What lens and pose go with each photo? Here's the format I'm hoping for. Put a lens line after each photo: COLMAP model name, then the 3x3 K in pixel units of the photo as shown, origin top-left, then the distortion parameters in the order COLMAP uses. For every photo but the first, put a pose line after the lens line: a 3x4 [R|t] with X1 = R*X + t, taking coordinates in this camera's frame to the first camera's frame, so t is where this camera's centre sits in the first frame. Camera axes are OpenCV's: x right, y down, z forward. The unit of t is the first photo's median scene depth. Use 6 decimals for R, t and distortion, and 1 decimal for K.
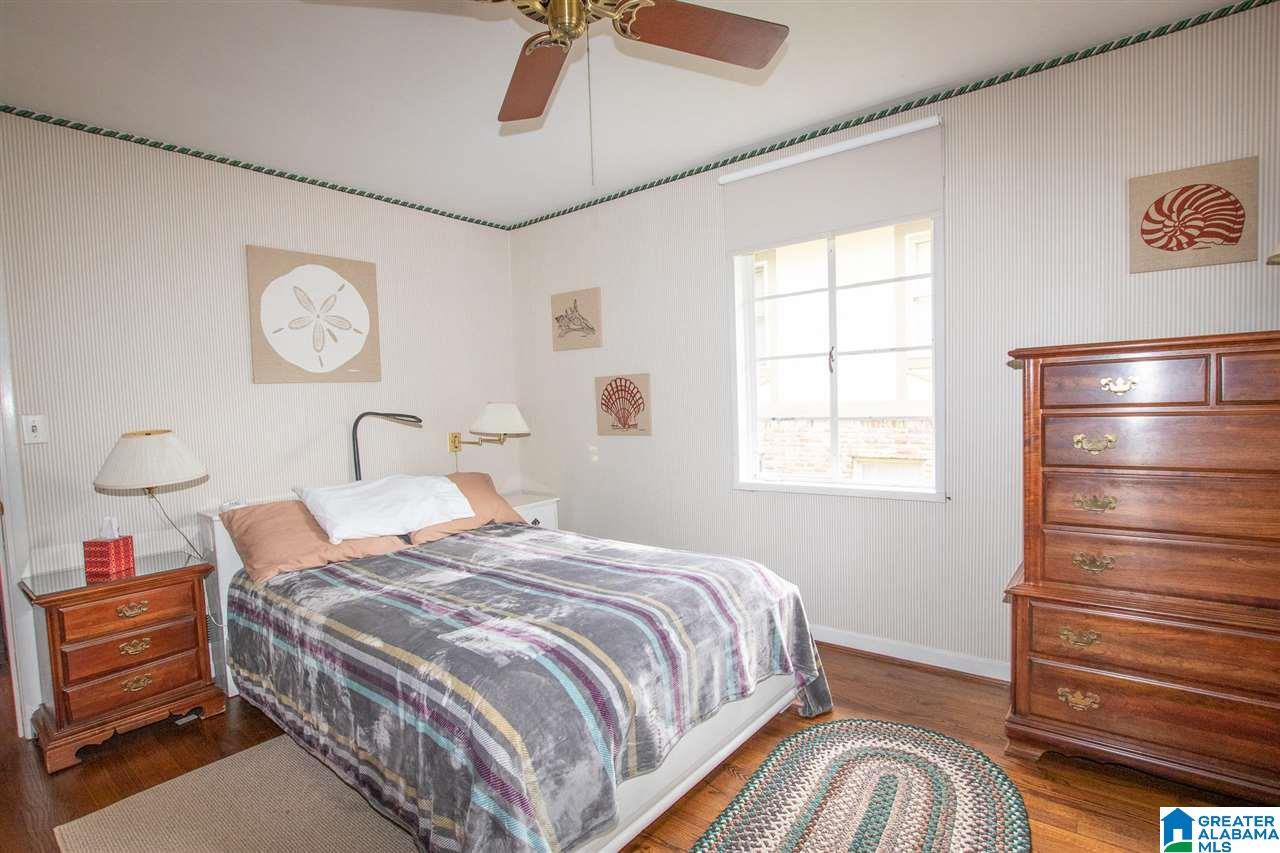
lens RADIAL K [[606.3, 0, 631.0], [0, 606.3, 436.6], [0, 0, 1]] dist [-0.033230, 0.004104]
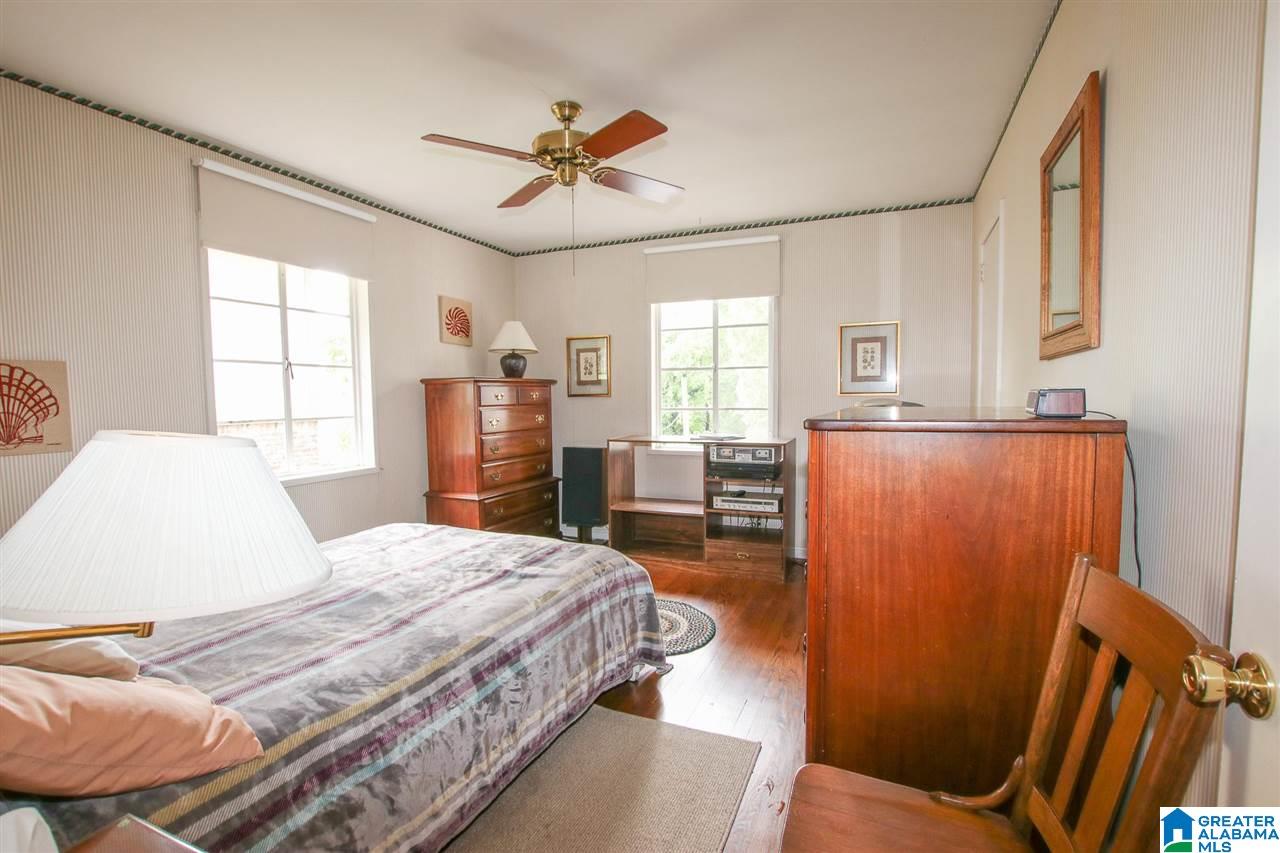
lens RADIAL K [[606.3, 0, 631.0], [0, 606.3, 436.6], [0, 0, 1]] dist [-0.033230, 0.004104]
pose [[-0.266466, -0.028771, 0.963415, -0.961191], [0.071157, 0.996239, 0.049432, -0.007948], [-0.961214, 0.081726, -0.263417, 0.687977]]
